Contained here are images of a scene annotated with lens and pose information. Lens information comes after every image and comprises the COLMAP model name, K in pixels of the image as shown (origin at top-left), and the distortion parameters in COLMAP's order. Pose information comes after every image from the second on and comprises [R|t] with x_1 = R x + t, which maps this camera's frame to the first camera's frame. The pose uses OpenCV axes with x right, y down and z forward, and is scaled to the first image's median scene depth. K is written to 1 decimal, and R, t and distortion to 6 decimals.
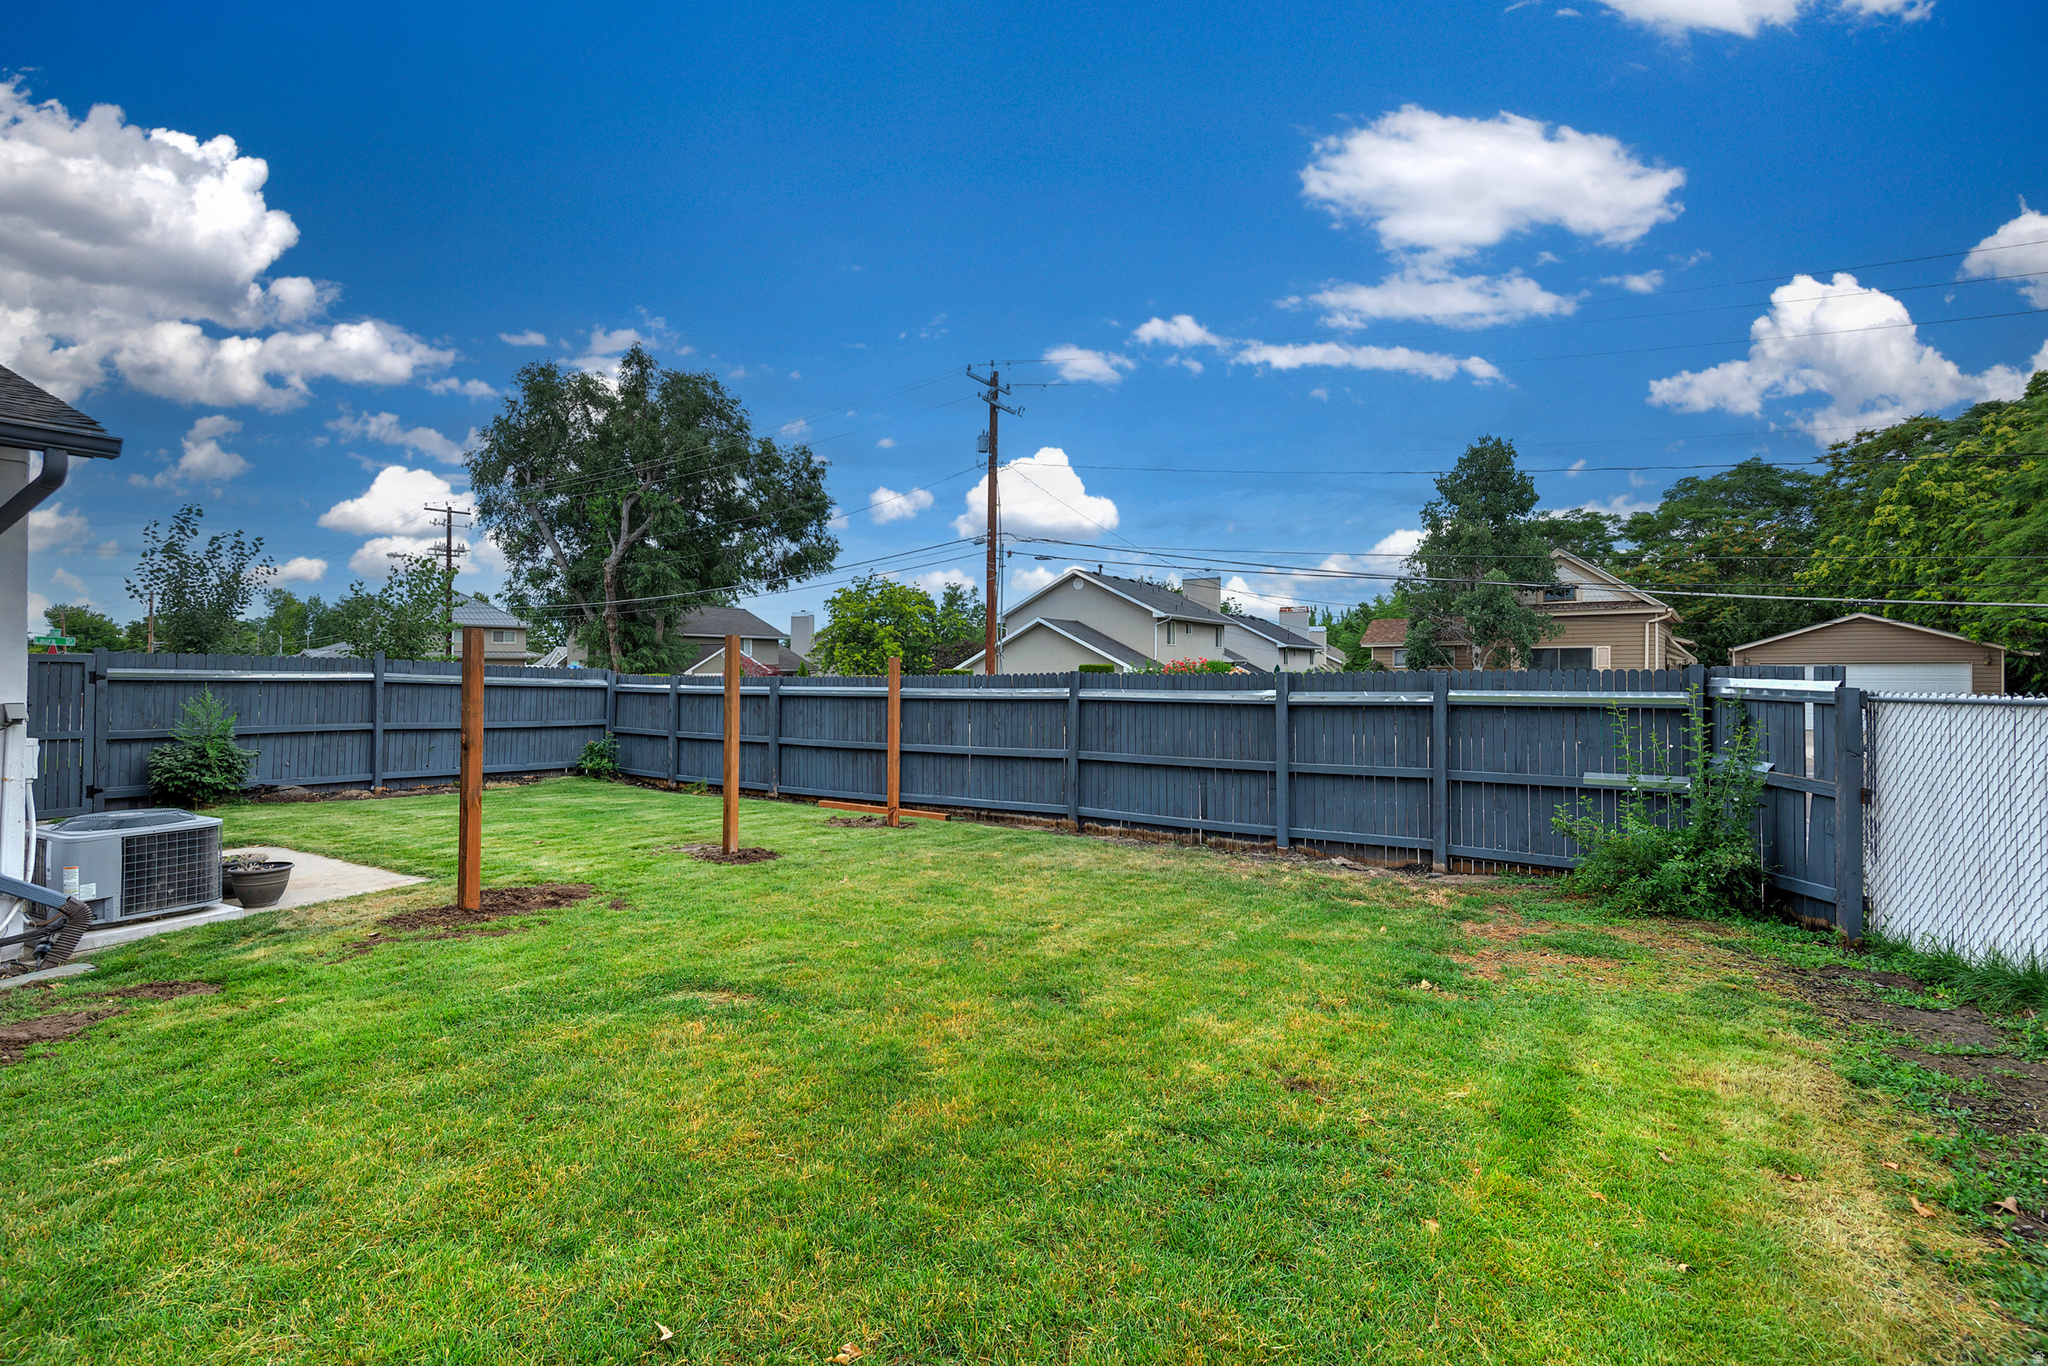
lens RADIAL K [[940.3, 0, 981.7], [0, 940.3, 675.0], [0, 0, 1]] dist [-0.033103, -0.001079]
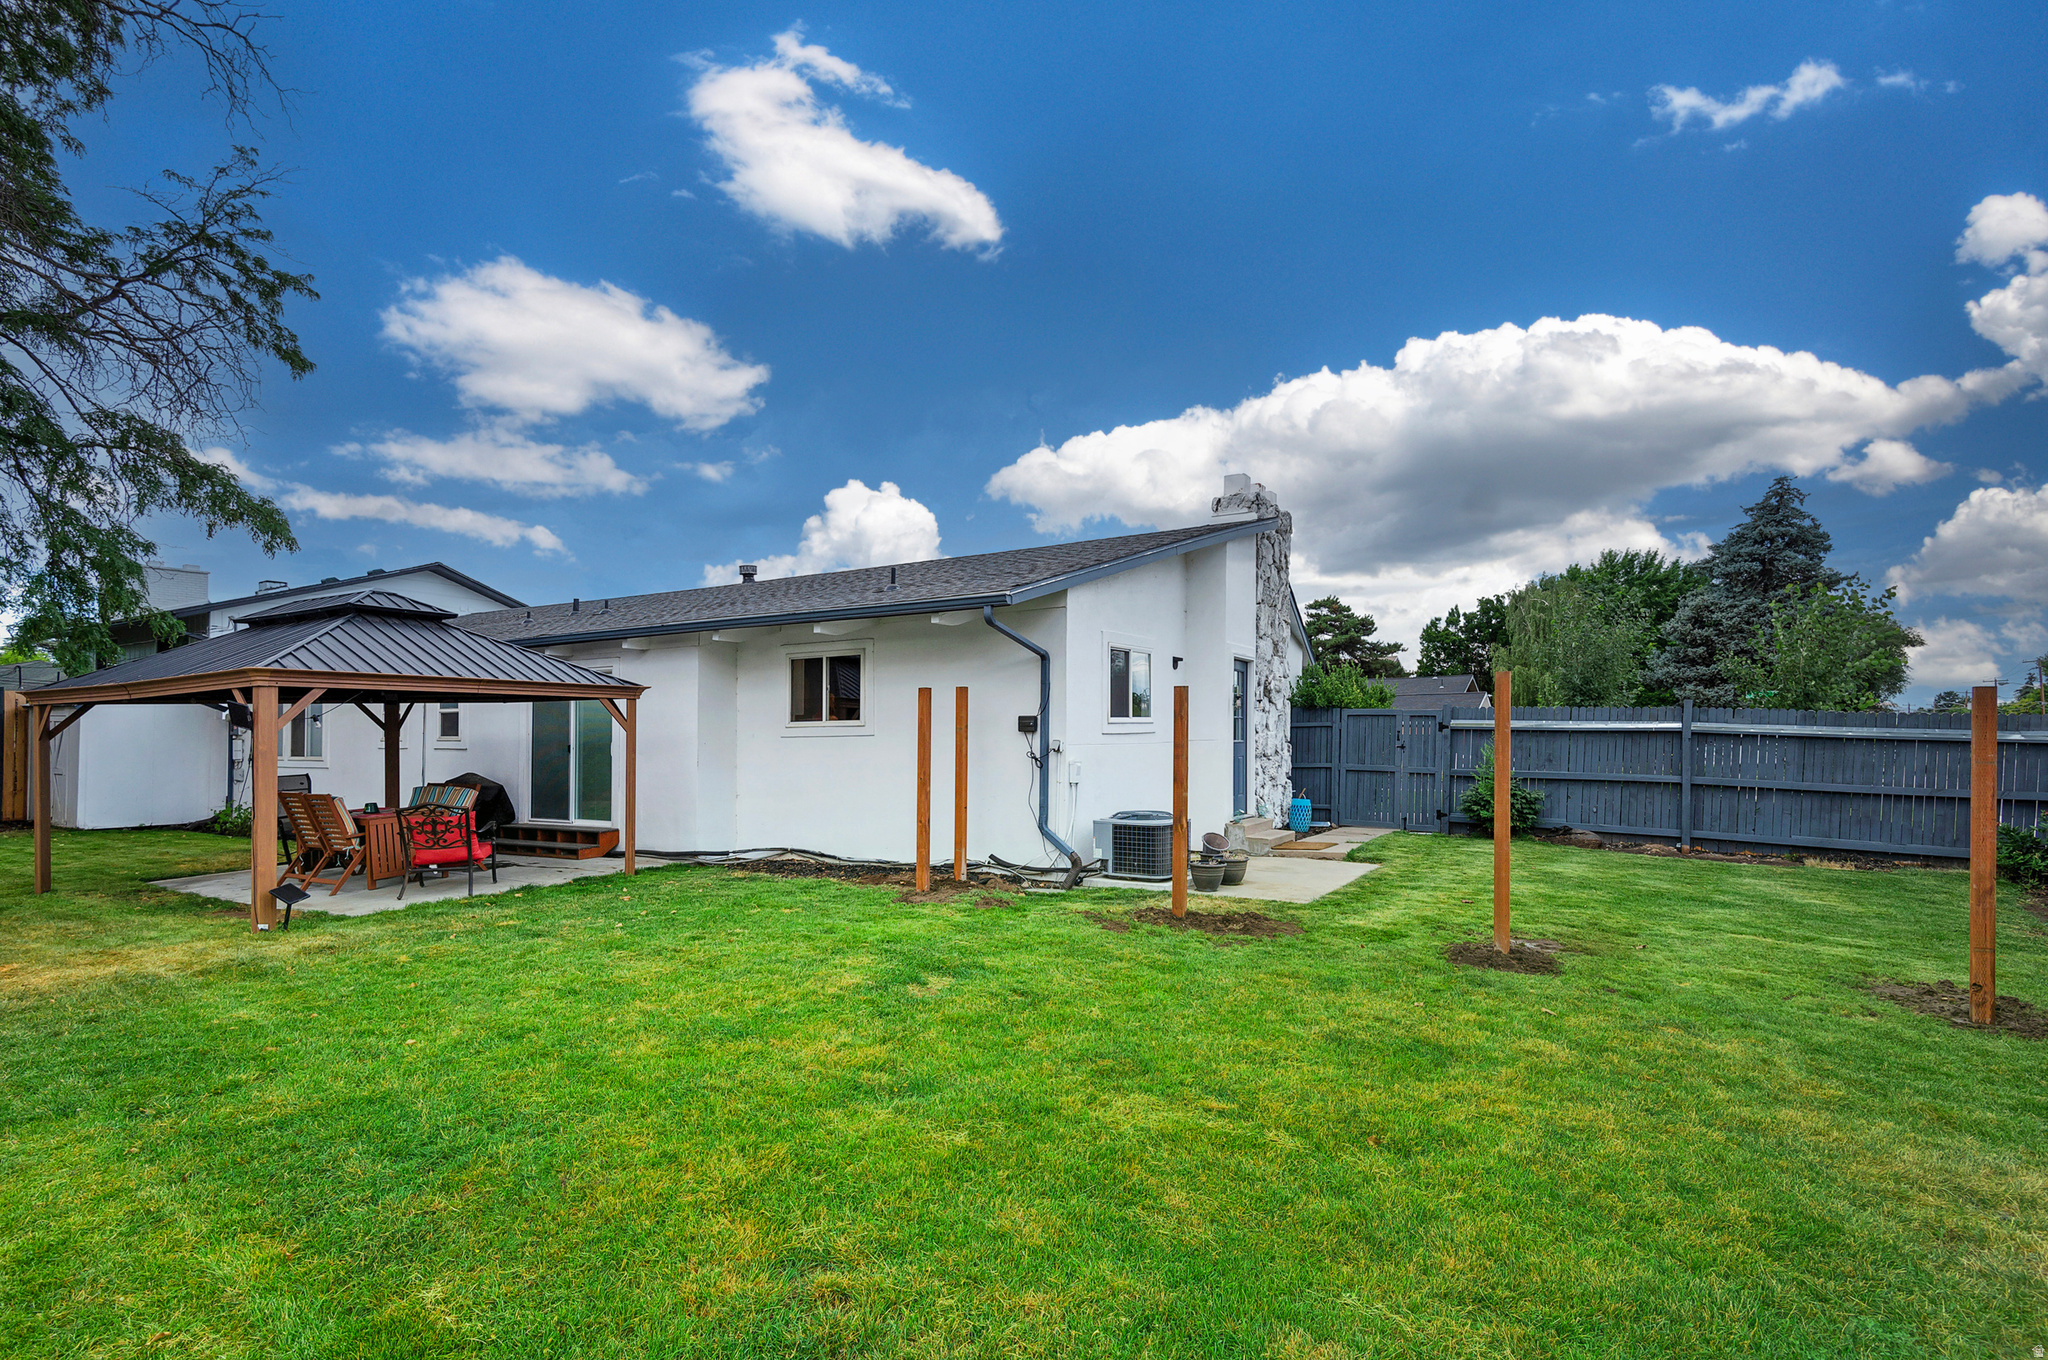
lens RADIAL K [[940.3, 0, 1050.8], [0, 940.3, 733.3], [0, 0, 1]] dist [-0.033103, -0.001079]
pose [[0.011635, 0.007548, -0.999904, 0.280340], [-0.003659, 0.999965, 0.007506, 0.003151], [0.999926, 0.003572, 0.011662, 0.347895]]
